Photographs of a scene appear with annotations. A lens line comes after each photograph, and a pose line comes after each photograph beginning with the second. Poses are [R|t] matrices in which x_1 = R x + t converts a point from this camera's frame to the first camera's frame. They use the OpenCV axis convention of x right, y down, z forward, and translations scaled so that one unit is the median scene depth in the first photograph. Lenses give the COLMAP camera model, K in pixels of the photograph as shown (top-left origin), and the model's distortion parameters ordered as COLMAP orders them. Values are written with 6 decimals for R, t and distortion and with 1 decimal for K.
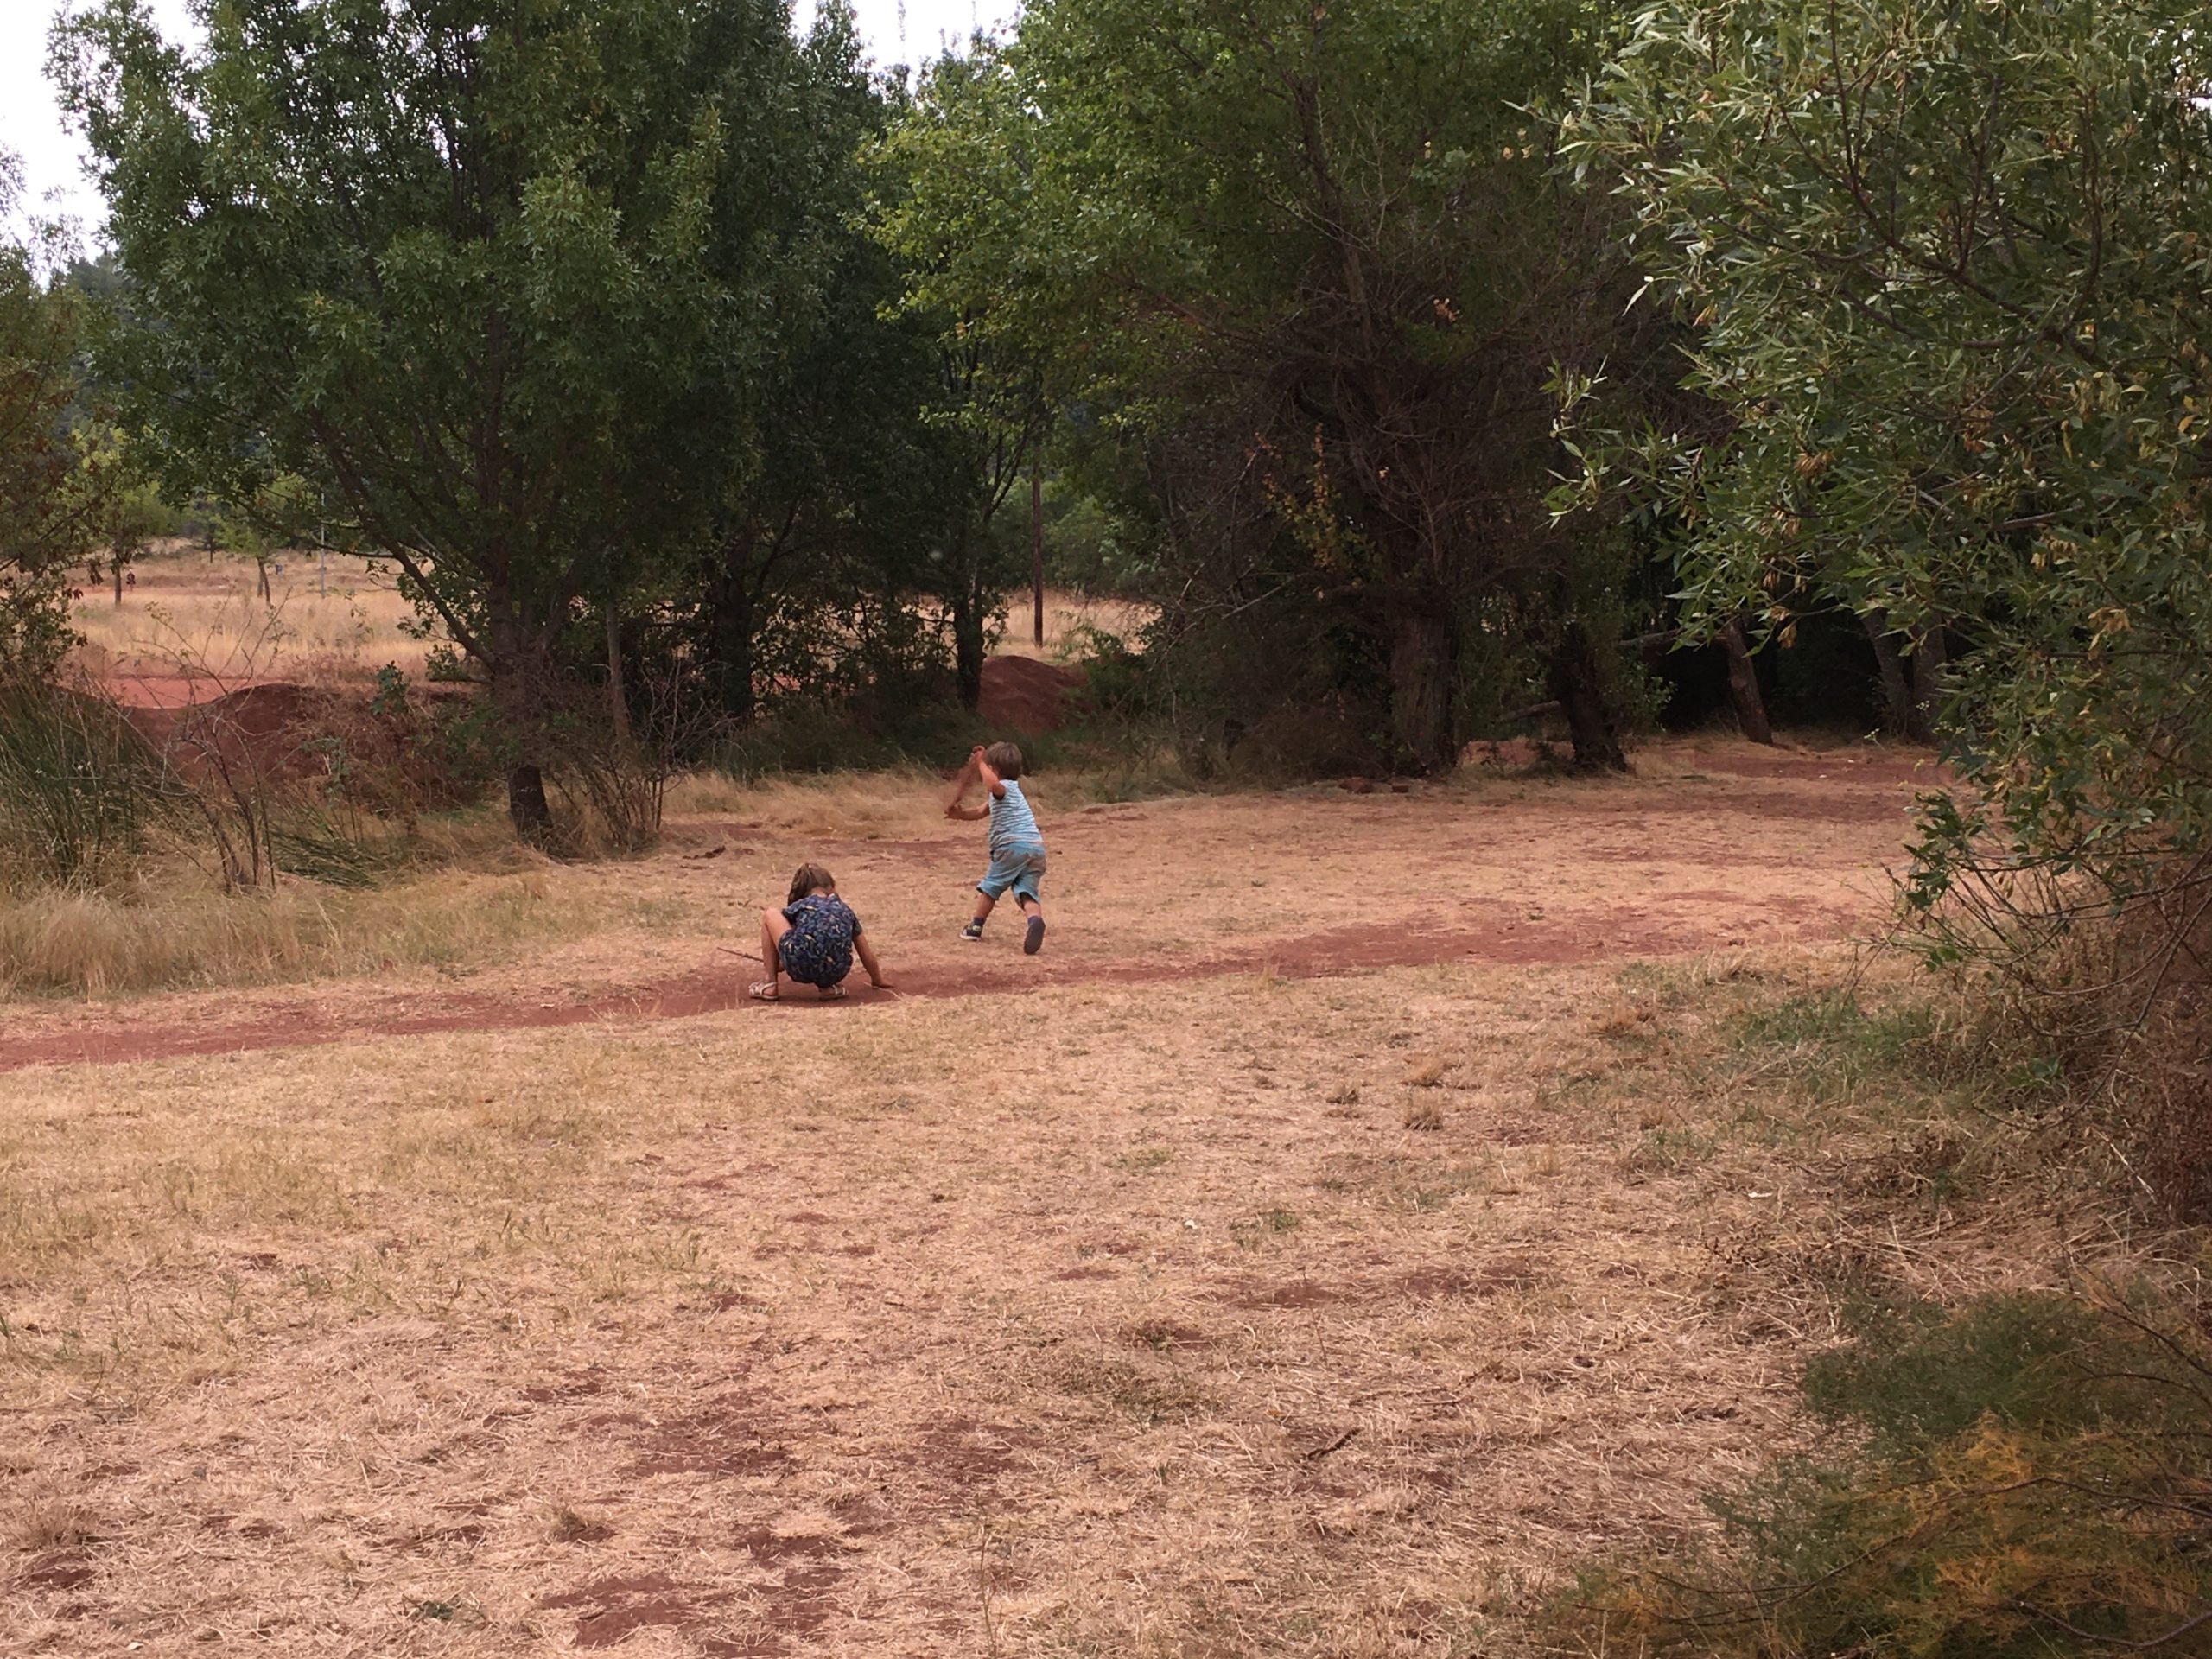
lens RADIAL K [[2966.1, 0, 1106.0], [0, 2966.1, 829.5], [0, 0, 1]] dist [0.019314, 0.021197]
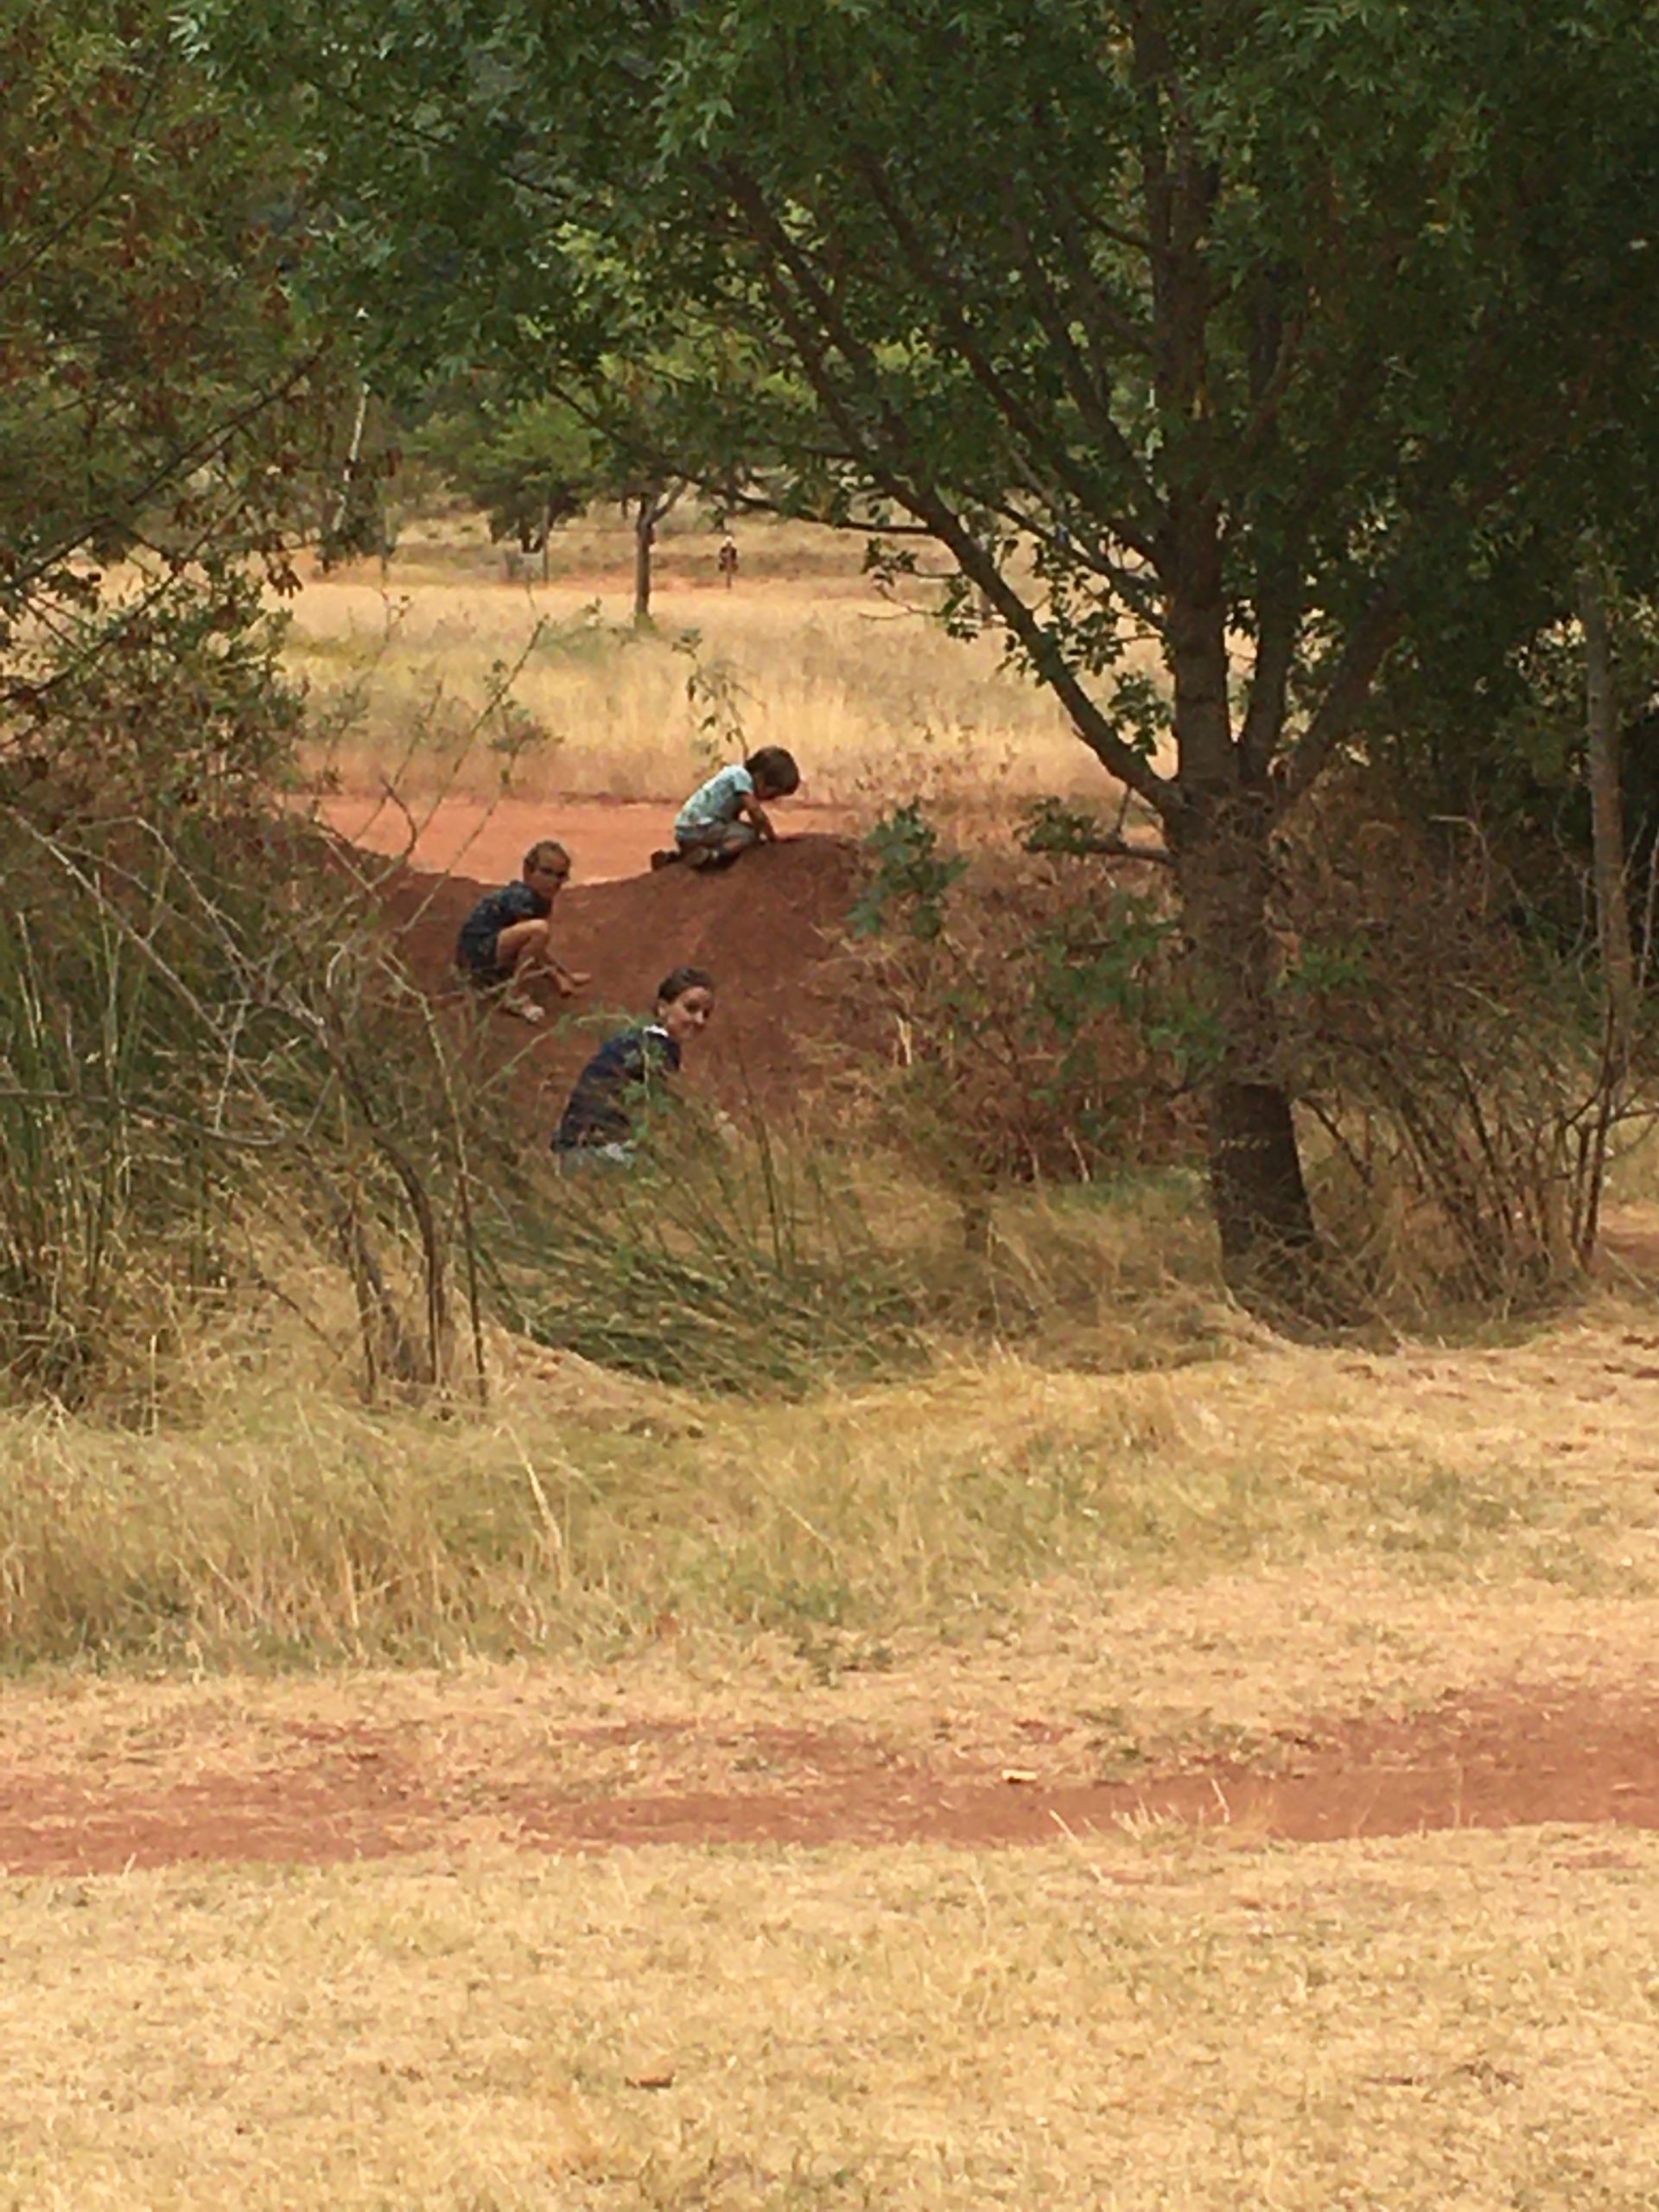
lens RADIAL K [[7184.7, 0, 829.5], [0, 7184.7, 1106.0], [0, 0, 1]] dist [-0.061497, -0.238405]
pose [[0.949183, 0.034744, -0.312802, 0.057708], [-0.037387, 0.999298, -0.002453, -0.018276], [0.312497, 0.014024, 0.949815, 0.138532]]
